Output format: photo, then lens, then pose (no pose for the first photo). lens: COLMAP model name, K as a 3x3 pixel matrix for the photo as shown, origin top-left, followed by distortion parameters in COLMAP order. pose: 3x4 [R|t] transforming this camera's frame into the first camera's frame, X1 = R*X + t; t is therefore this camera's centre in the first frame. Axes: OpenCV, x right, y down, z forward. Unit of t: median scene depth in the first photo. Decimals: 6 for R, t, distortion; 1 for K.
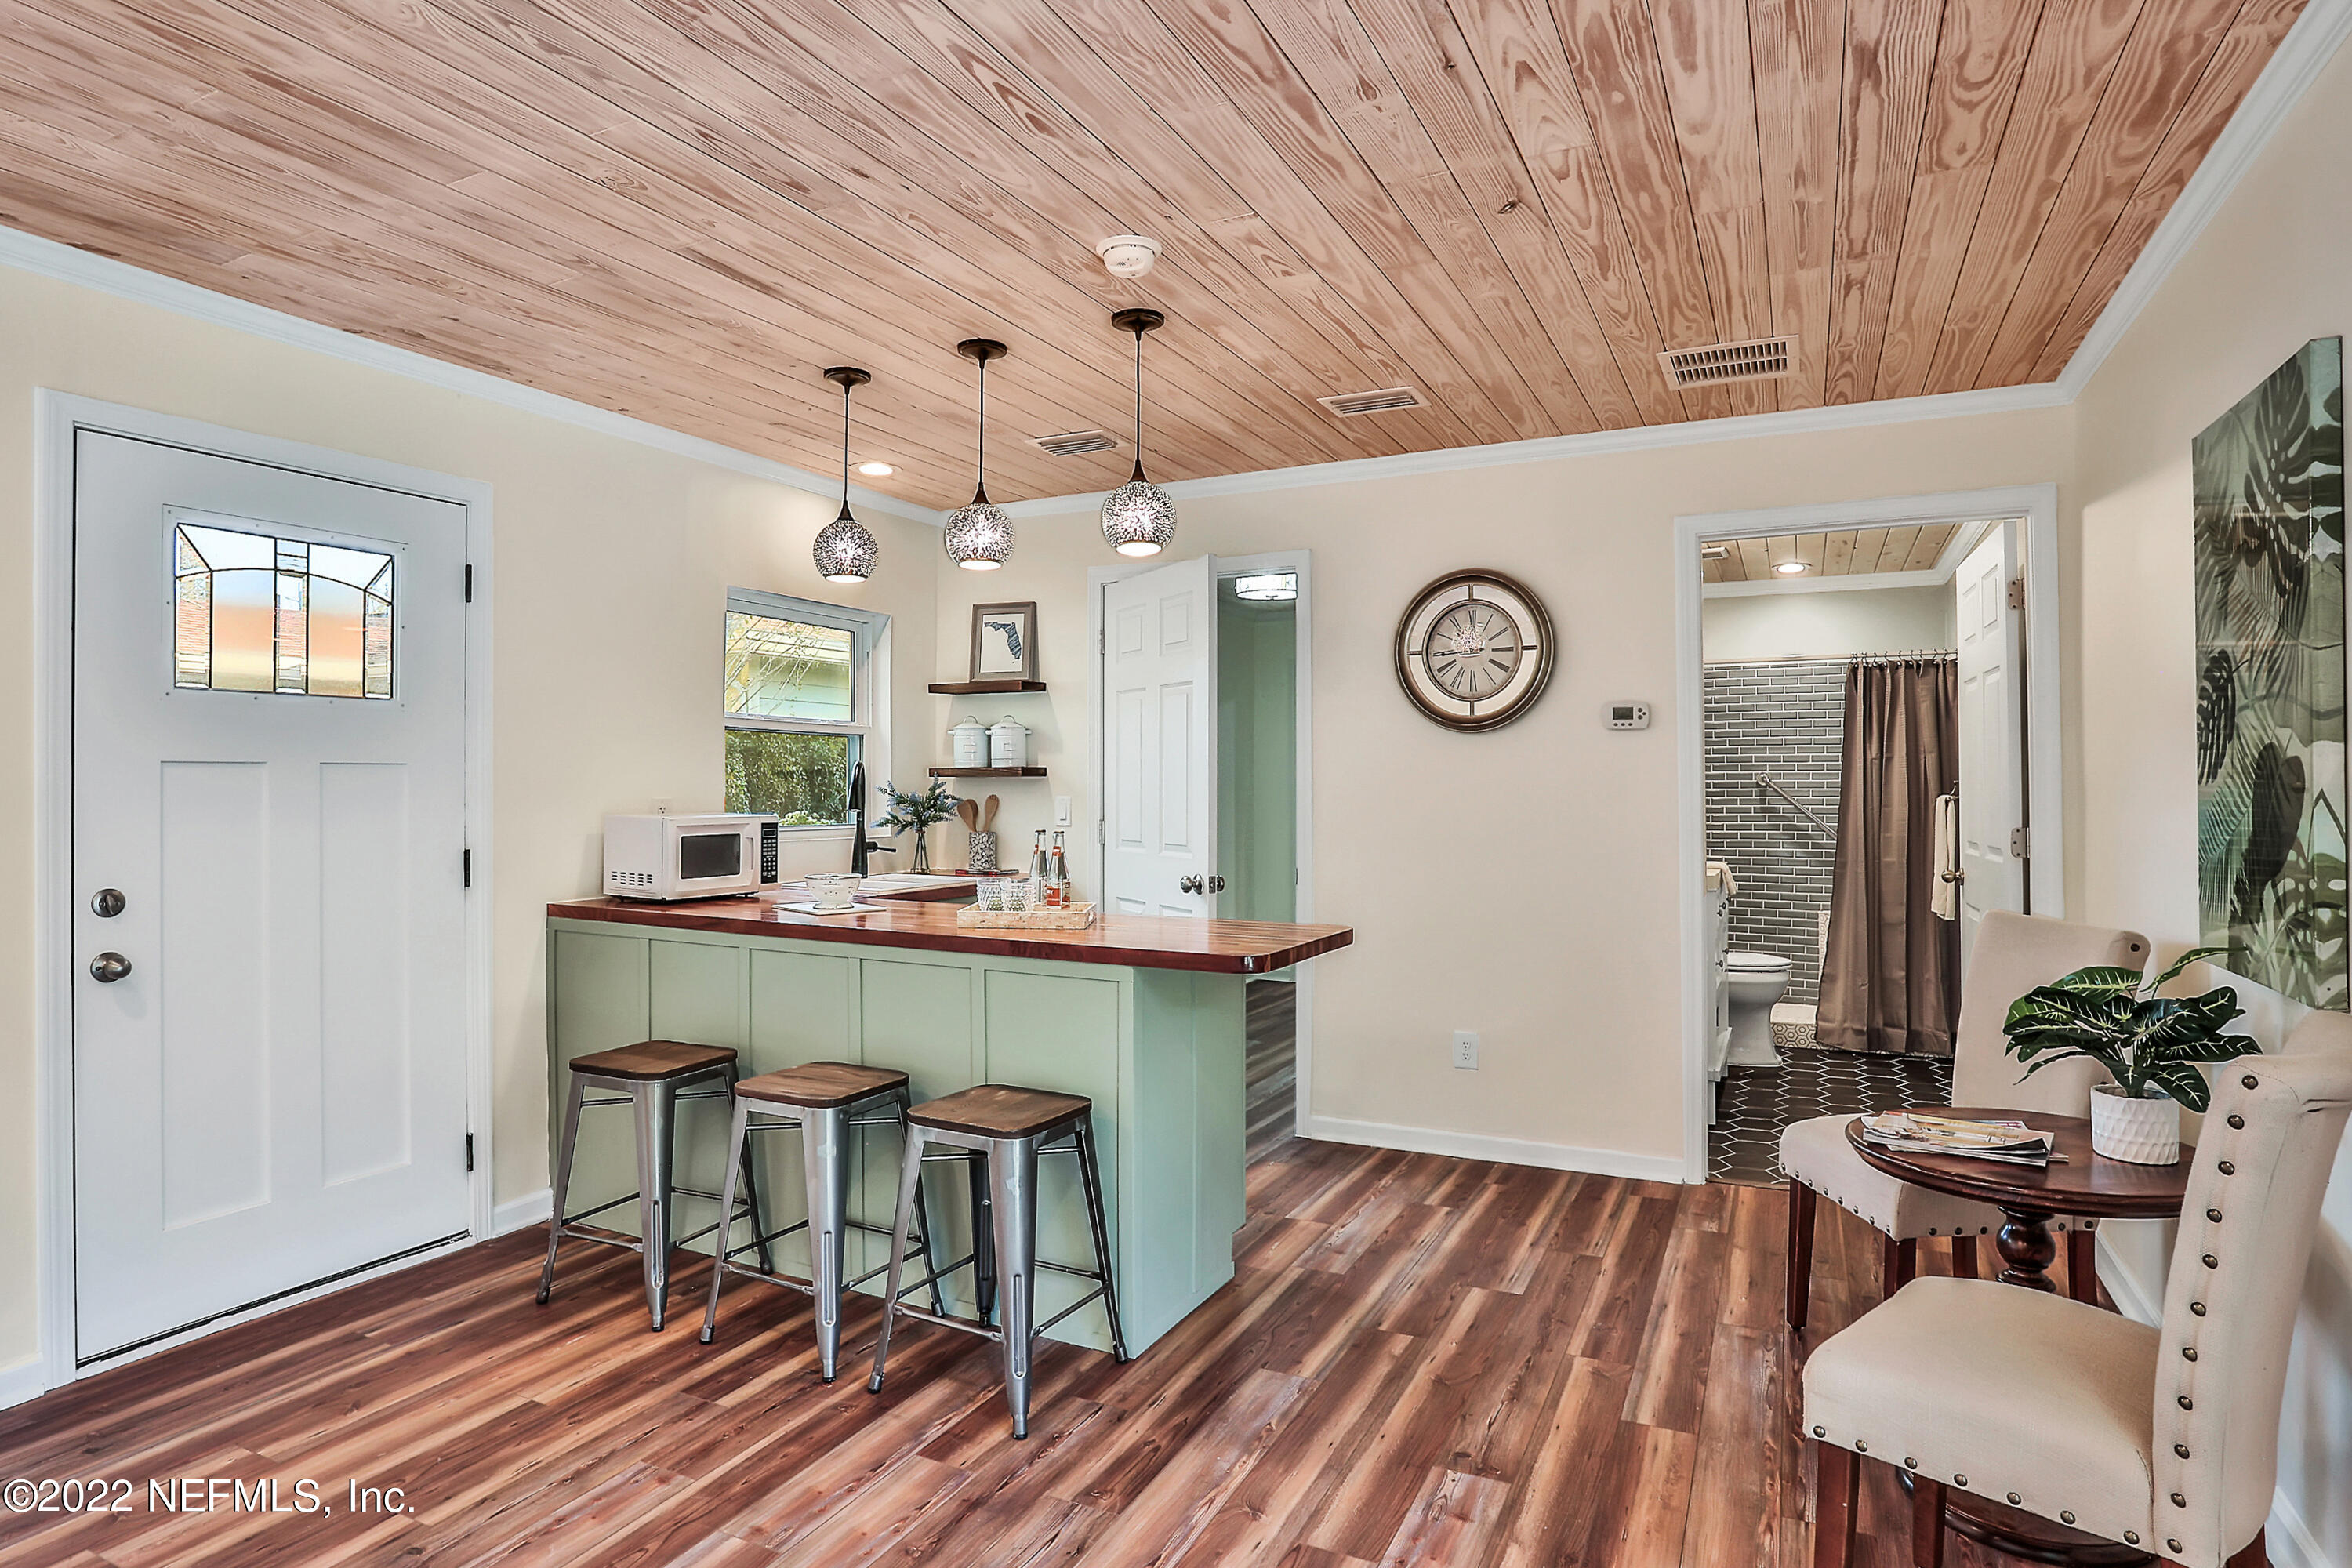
lens RADIAL K [[1288.2, 0, 1141.9], [0, 1288.2, 765.6], [0, 0, 1]] dist [-0.044516, 0.007596]
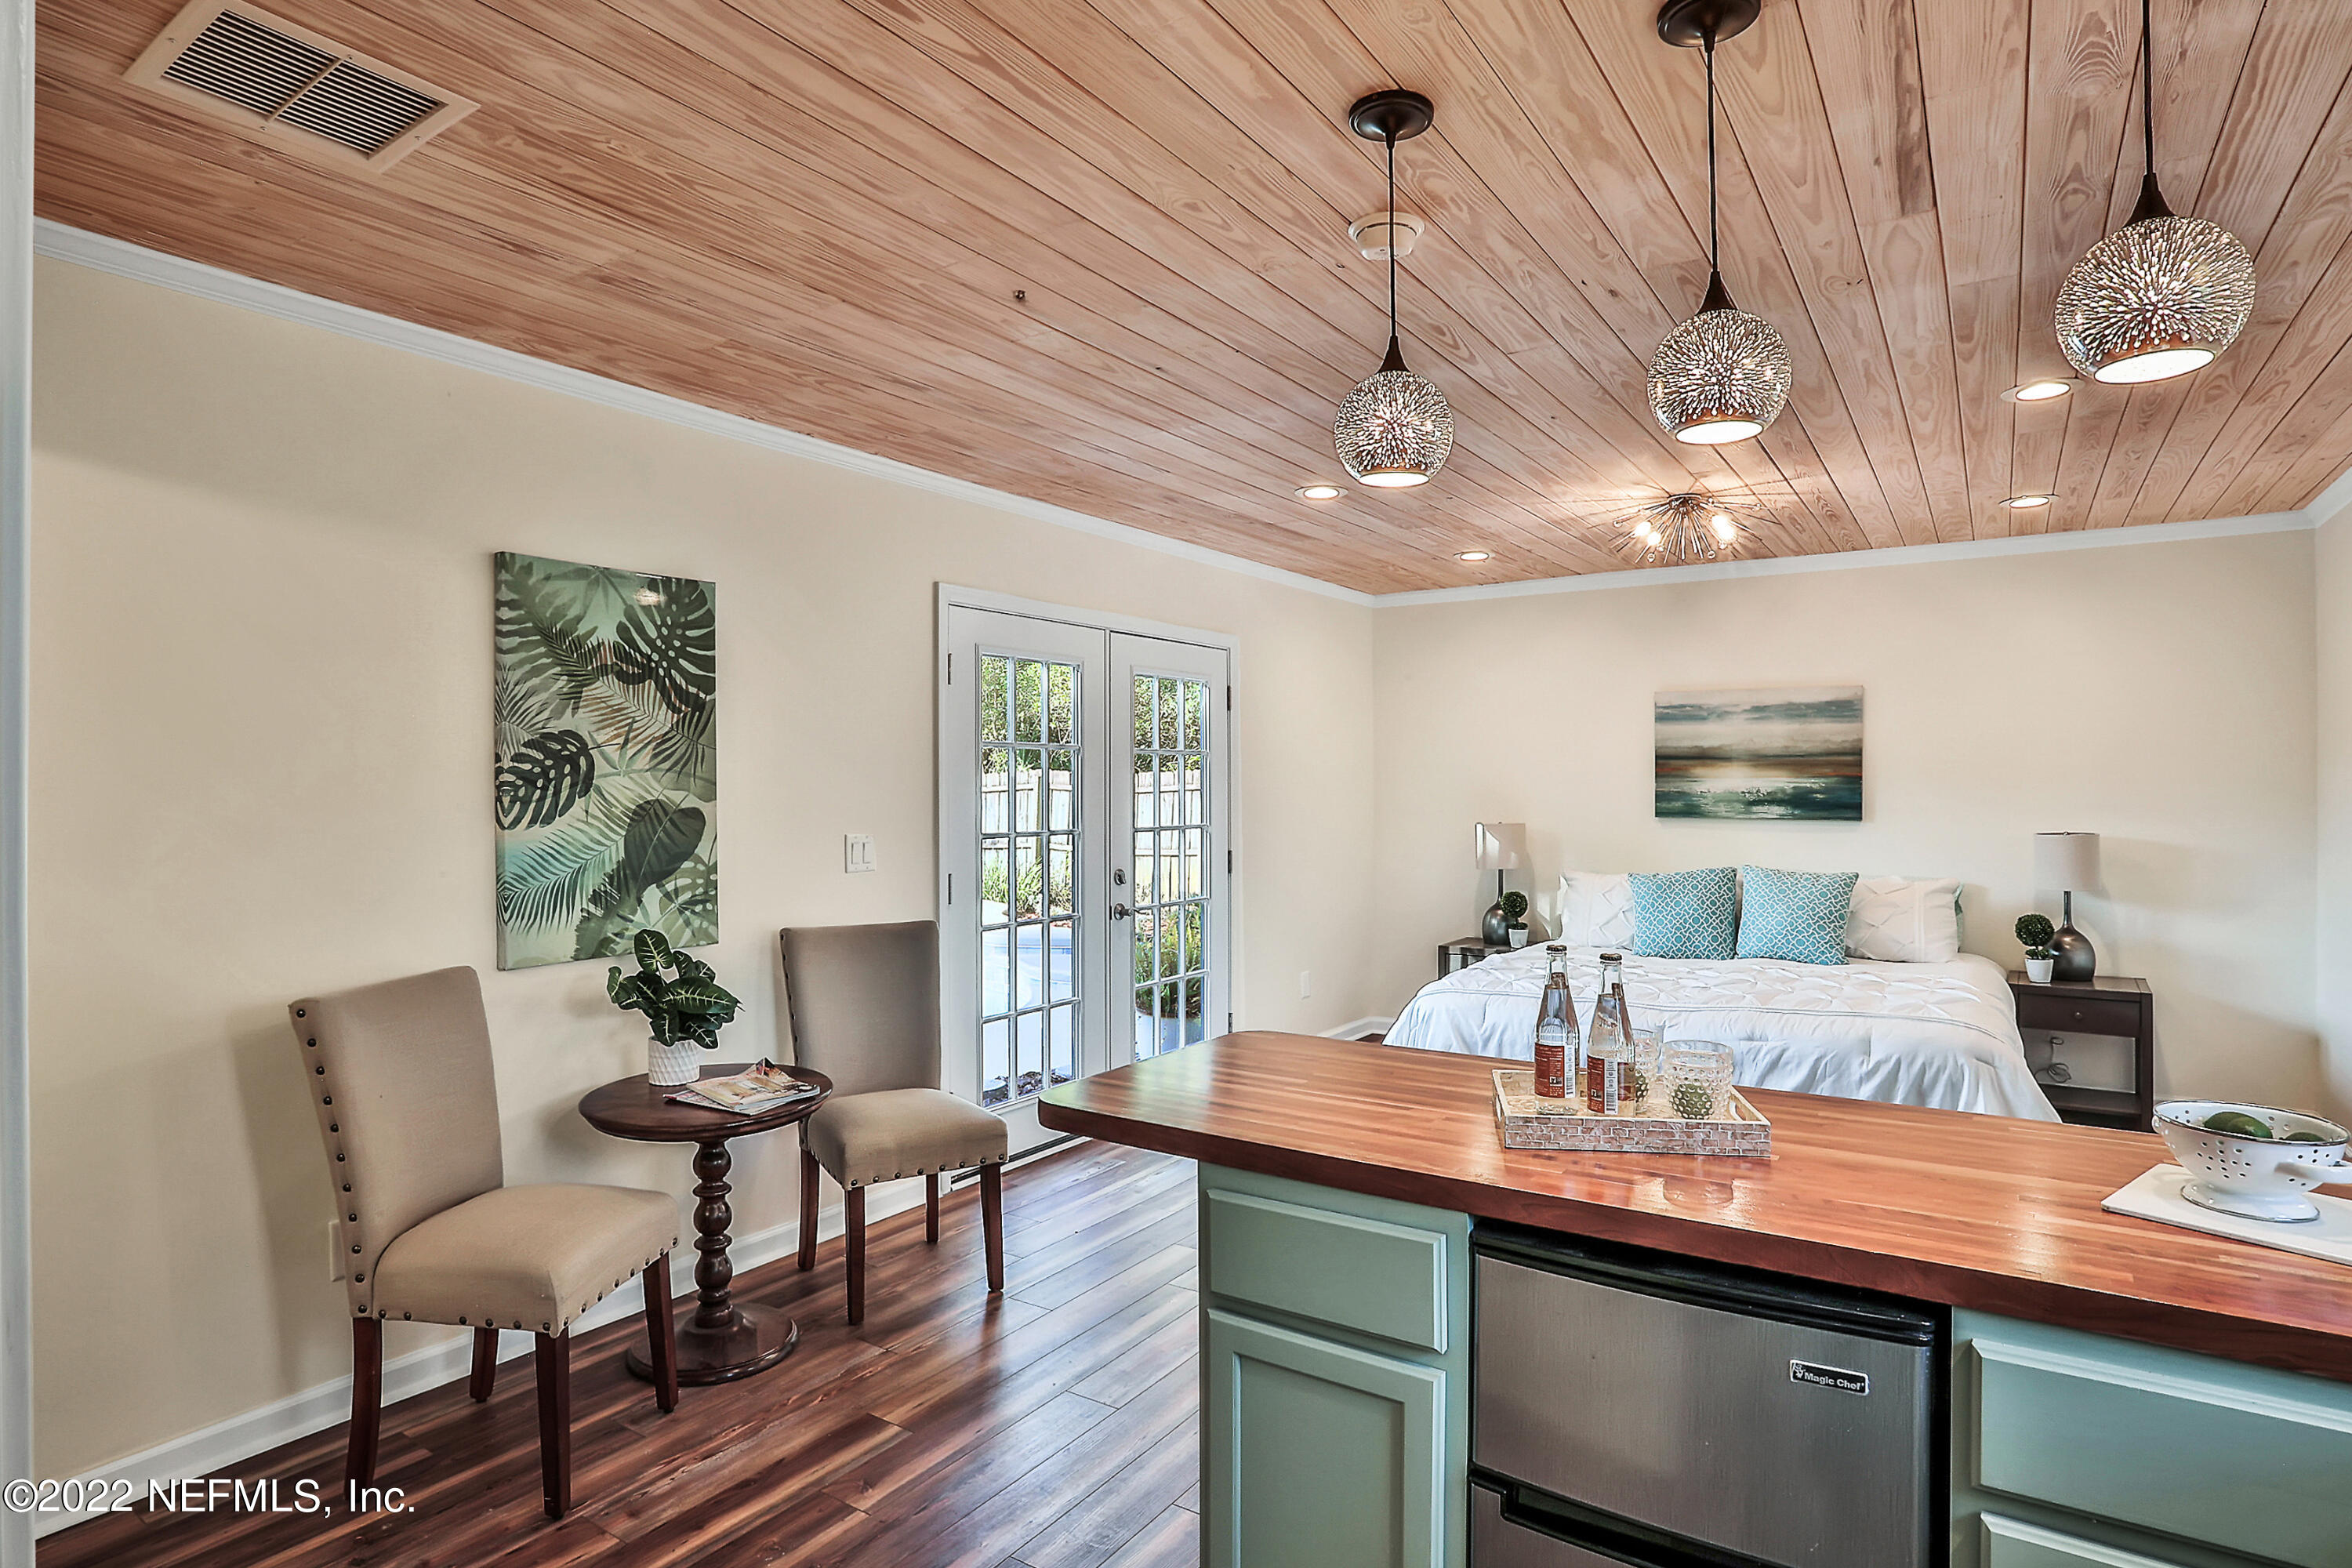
lens RADIAL K [[1245.2, 0, 1174.5], [0, 1245.2, 770.2], [0, 0, 1]] dist [-0.064100, 0.020877]
pose [[-0.994066, 0.004261, 0.108695, 0.042150], [0.001830, 0.999746, -0.022461, -0.013232], [-0.108764, -0.022129, -0.993821, 1.749563]]
